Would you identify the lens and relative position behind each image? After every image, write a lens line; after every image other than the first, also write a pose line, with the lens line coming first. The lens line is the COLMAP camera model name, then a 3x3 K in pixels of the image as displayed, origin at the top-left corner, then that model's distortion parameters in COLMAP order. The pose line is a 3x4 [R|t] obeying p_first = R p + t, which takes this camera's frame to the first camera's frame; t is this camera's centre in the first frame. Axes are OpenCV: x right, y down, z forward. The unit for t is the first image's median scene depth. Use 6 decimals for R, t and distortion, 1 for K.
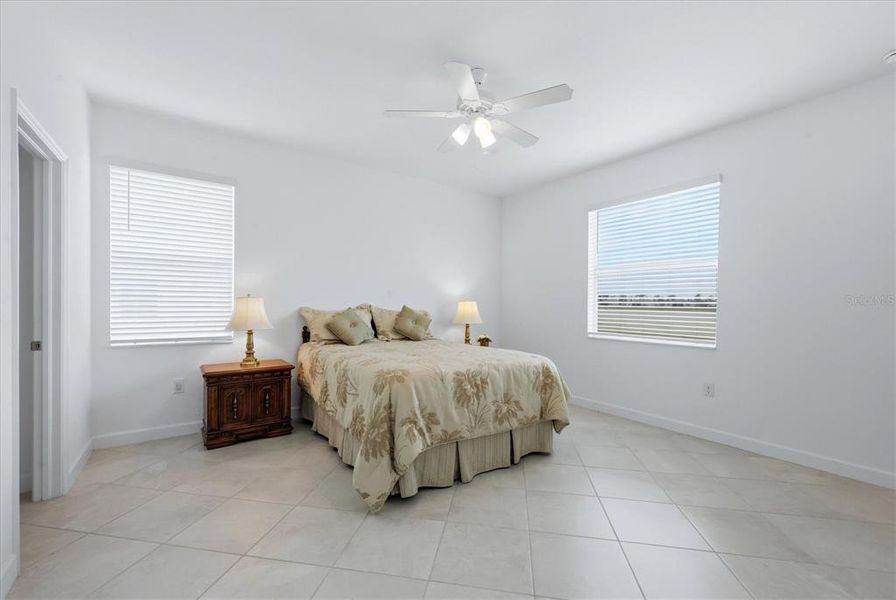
lens RADIAL K [[364.1, 0, 448.8], [0, 364.1, 303.8], [0, 0, 1]] dist [0.014108, 0.000178]
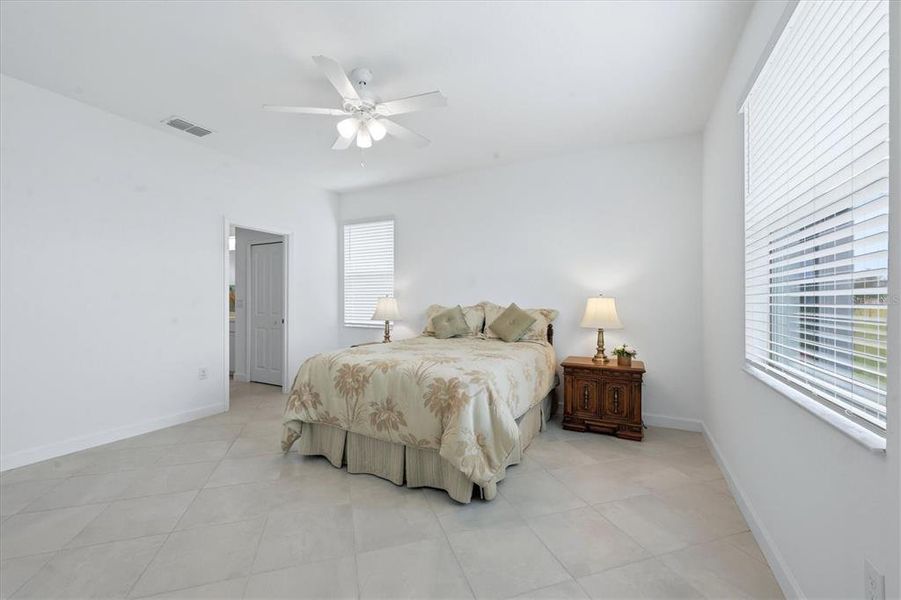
lens RADIAL K [[366.2, 0, 450.7], [0, 366.2, 300.4], [0, 0, 1]] dist [0.014108, 0.000178]
pose [[0.461443, -0.009888, -0.887115, 1.012889], [0.001666, 0.999946, -0.010280, 0.012168], [0.887168, 0.003266, 0.461434, 0.706241]]
